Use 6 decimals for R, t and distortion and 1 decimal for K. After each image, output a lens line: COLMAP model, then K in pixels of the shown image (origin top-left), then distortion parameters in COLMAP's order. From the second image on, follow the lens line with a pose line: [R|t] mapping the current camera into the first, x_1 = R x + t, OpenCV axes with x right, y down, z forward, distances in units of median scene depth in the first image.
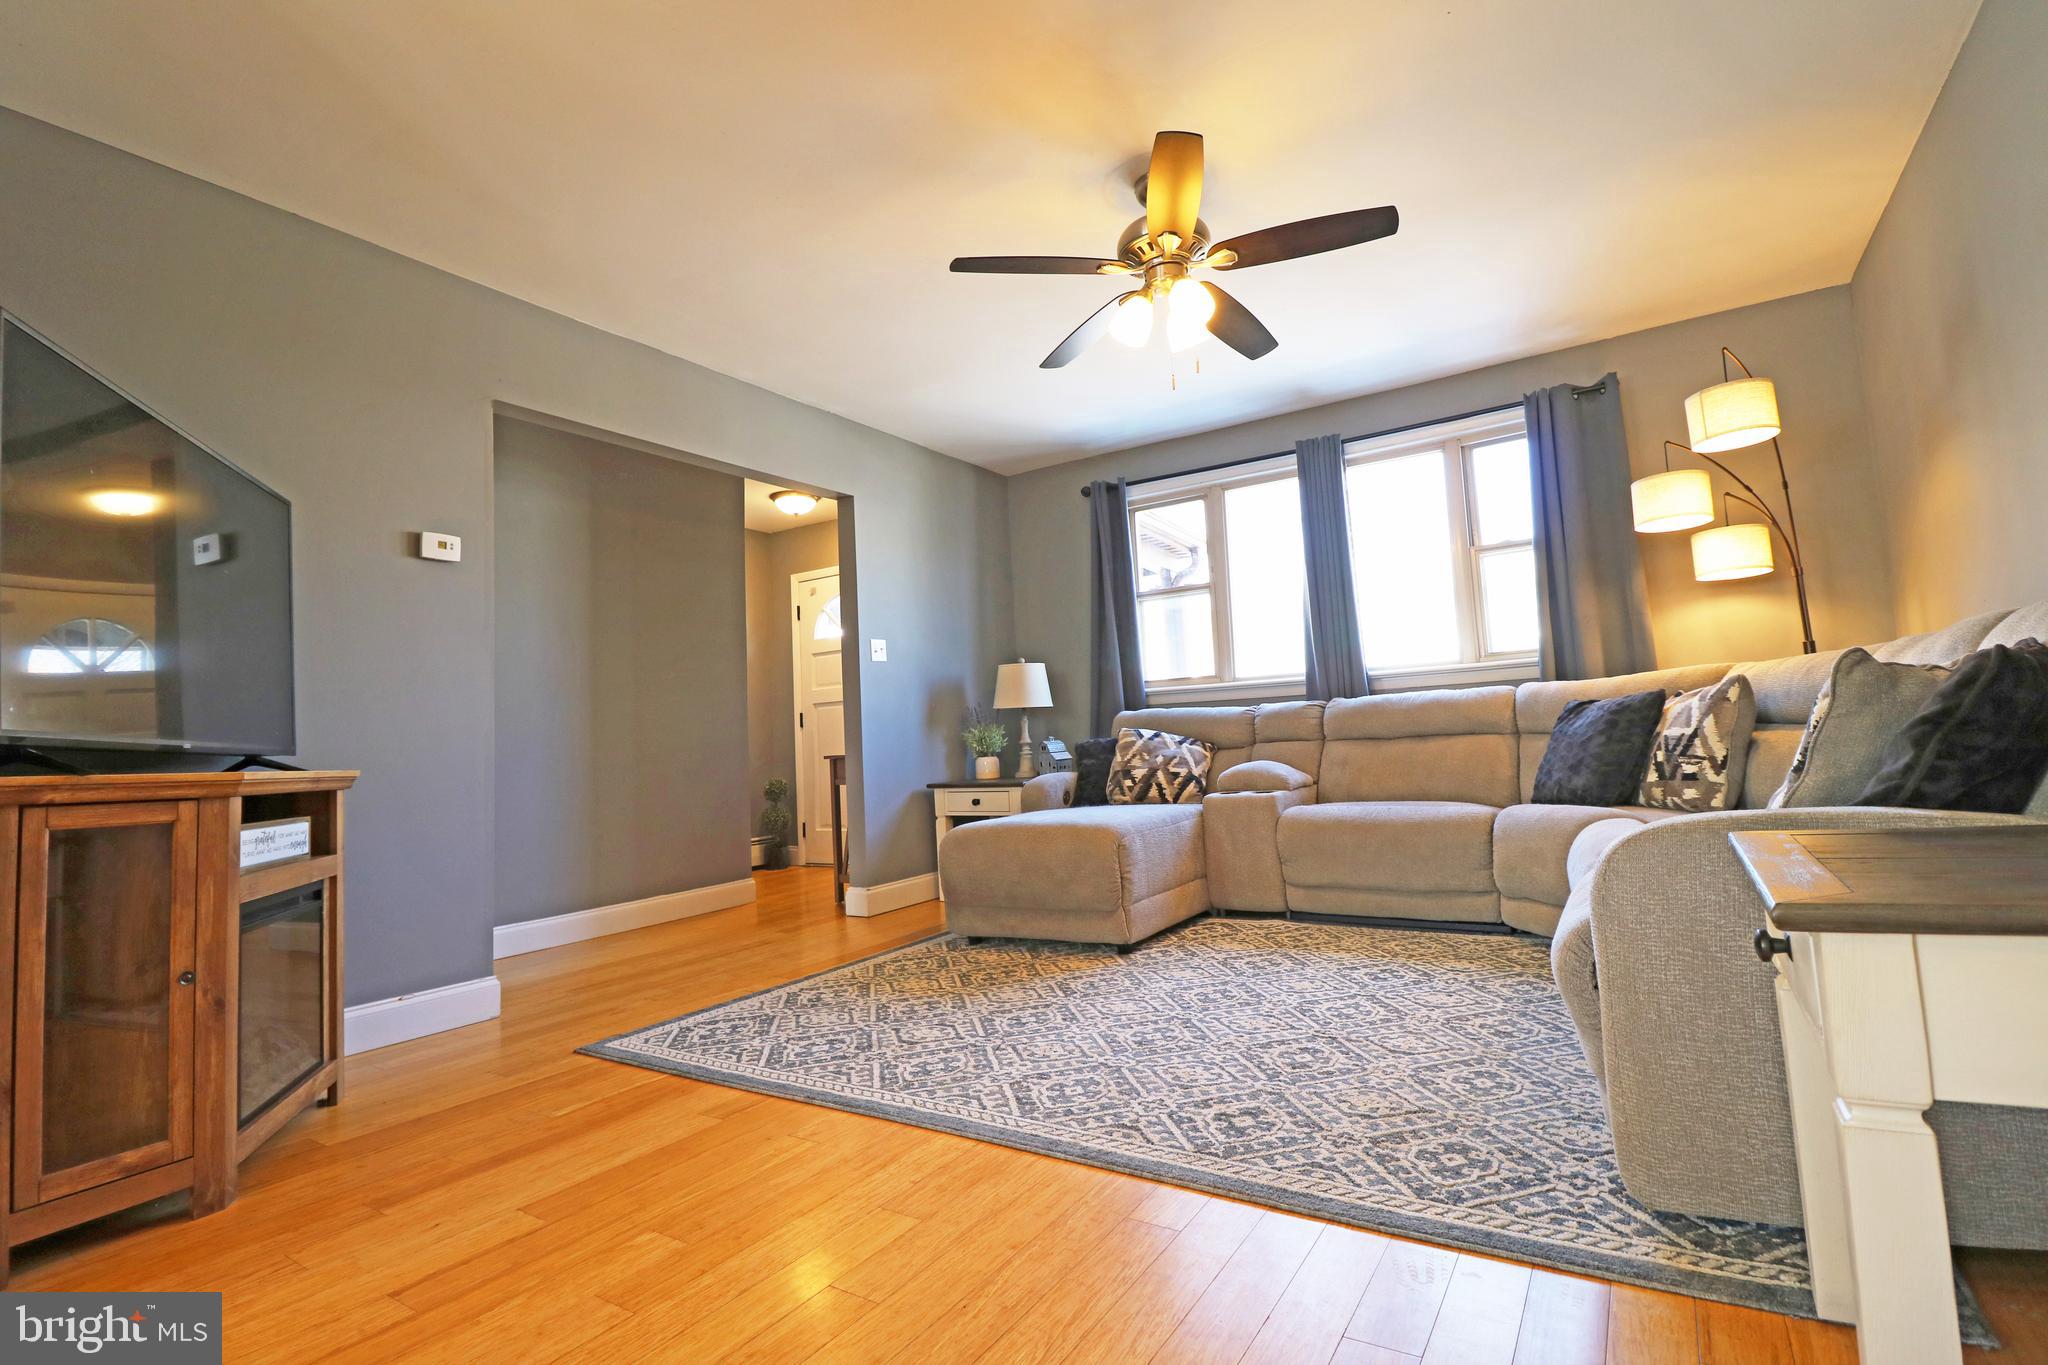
lens RADIAL K [[952.1, 0, 1026.9], [0, 952.1, 673.9], [0, 0, 1]] dist [-0.004293, -0.010618]
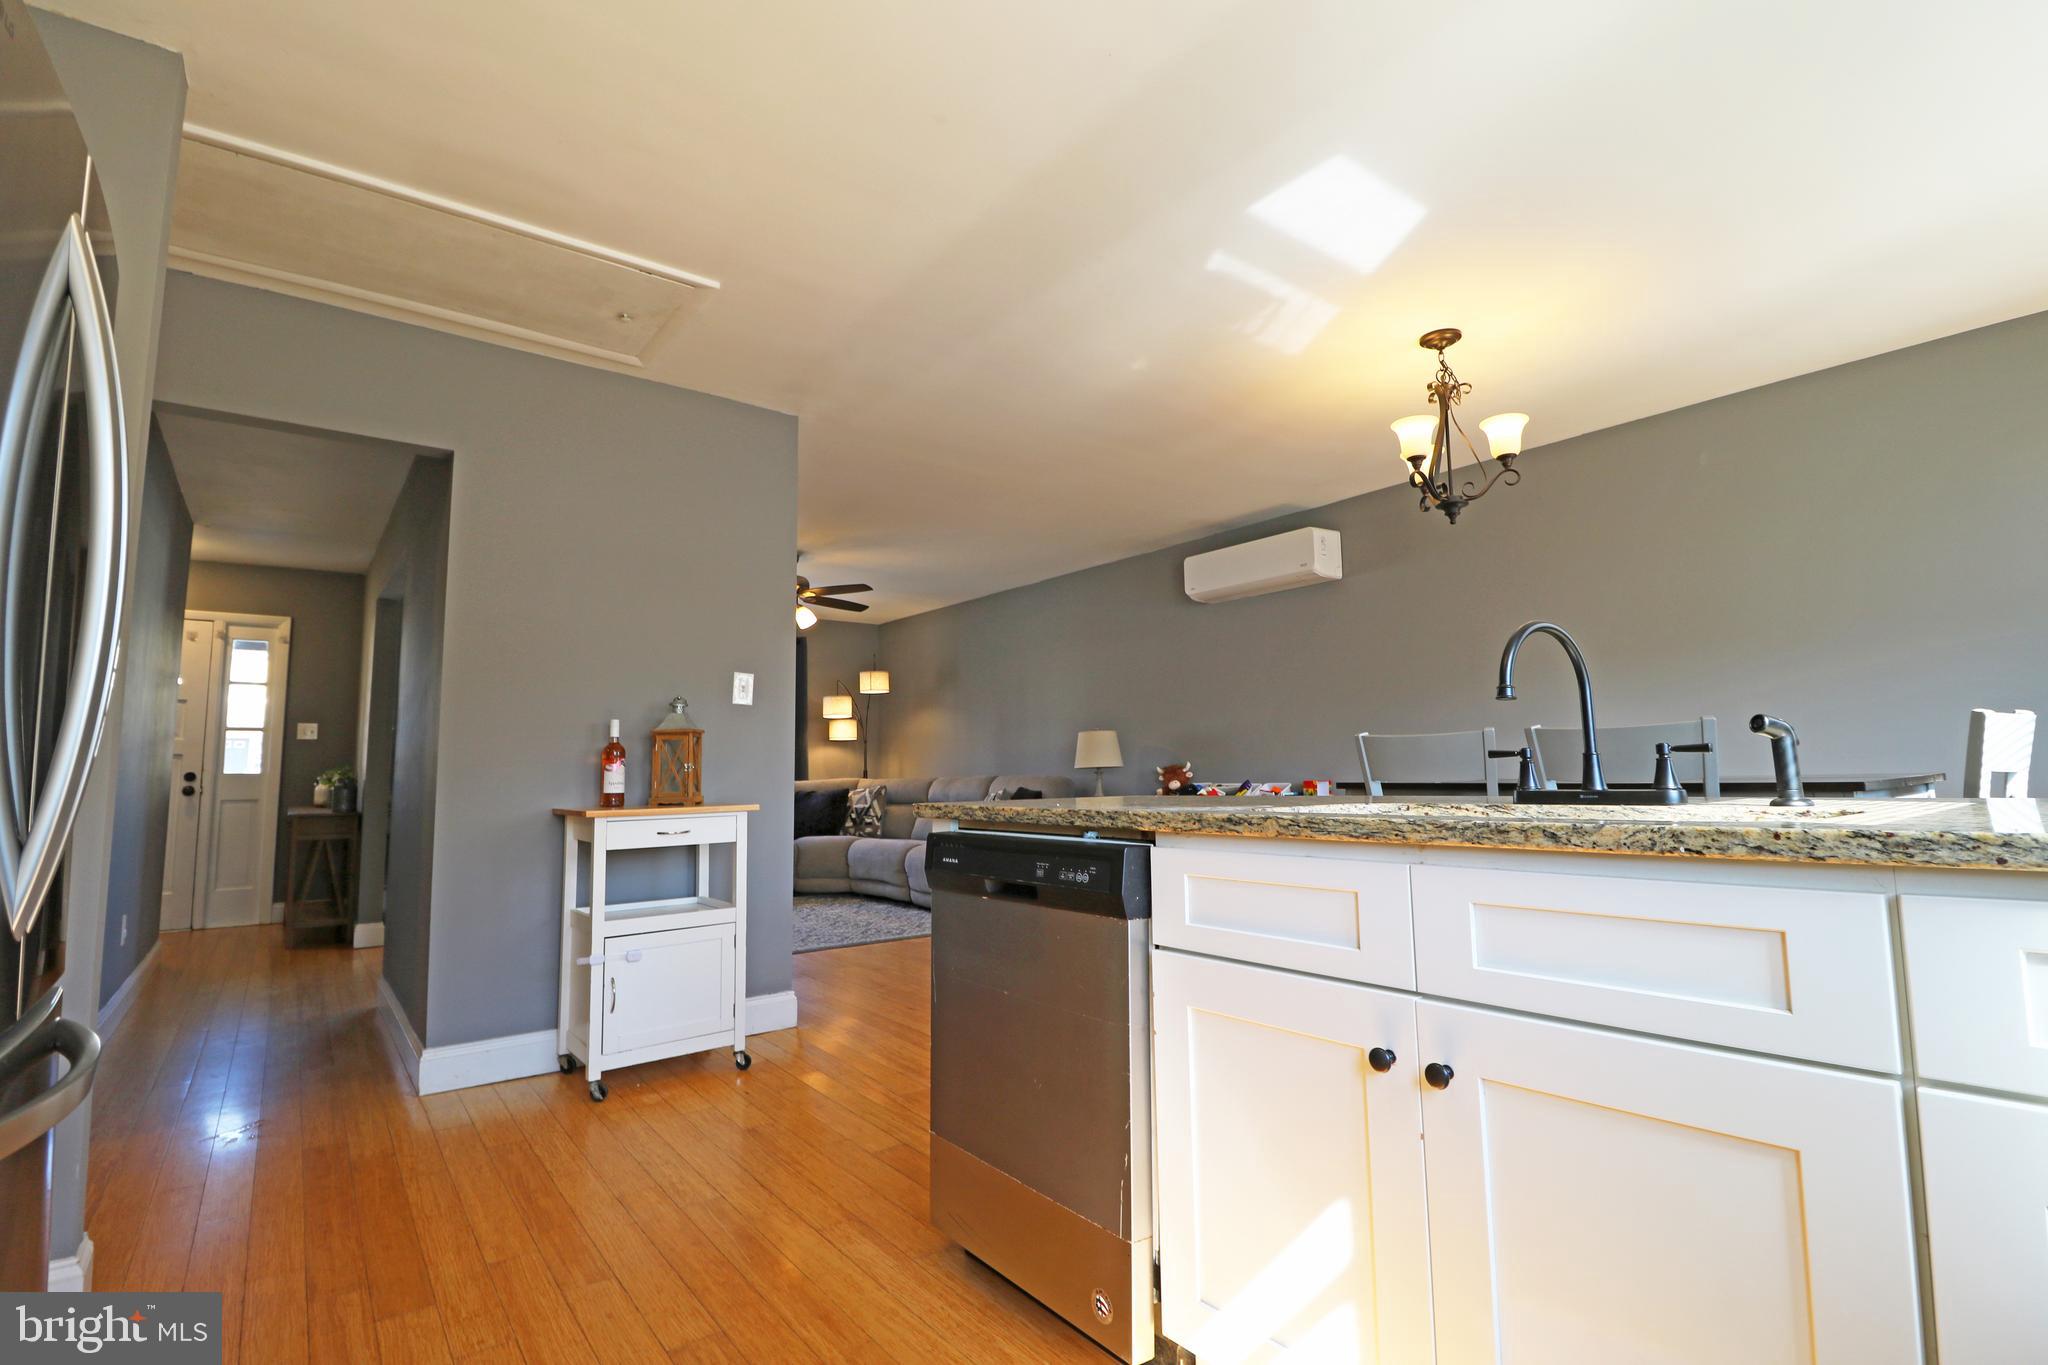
lens RADIAL K [[952.1, 0, 1026.2], [0, 952.1, 674.1], [0, 0, 1]] dist [-0.004293, -0.010618]
pose [[0.336325, 0.144593, 0.930580, -1.250390], [-0.074417, 0.989133, -0.126795, 0.001216], [-0.938801, -0.026606, 0.343430, -0.226385]]
